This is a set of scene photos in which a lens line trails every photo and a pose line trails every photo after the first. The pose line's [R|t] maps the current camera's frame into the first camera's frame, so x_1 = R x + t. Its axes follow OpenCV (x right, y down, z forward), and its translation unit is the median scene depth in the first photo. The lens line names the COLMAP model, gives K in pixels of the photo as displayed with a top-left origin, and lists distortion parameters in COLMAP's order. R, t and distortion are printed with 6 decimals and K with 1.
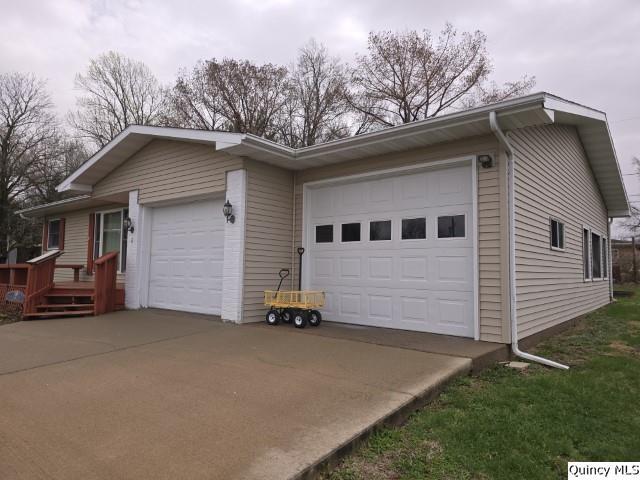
lens RADIAL K [[427.9, 0, 319.6], [0, 427.9, 234.0], [0, 0, 1]] dist [0.063406, -0.045788]
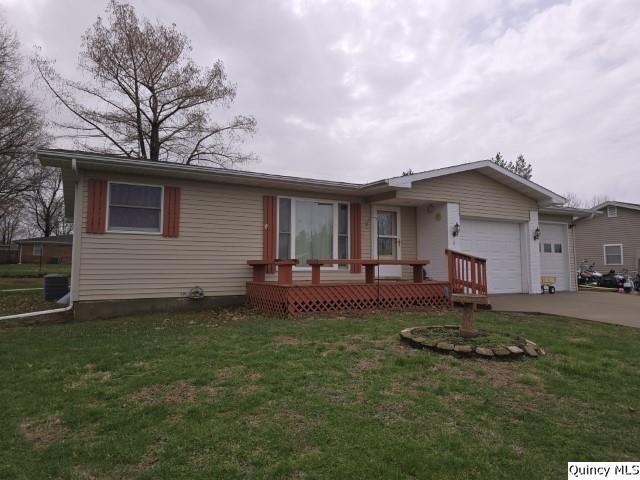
lens RADIAL K [[427.9, 0, 319.6], [0, 427.9, 234.0], [0, 0, 1]] dist [0.063406, -0.045788]
pose [[0.390658, 0.066229, 0.918150, -2.416202], [-0.071124, 0.996599, -0.041625, 0.096479], [-0.917784, -0.049041, 0.394040, 1.235978]]
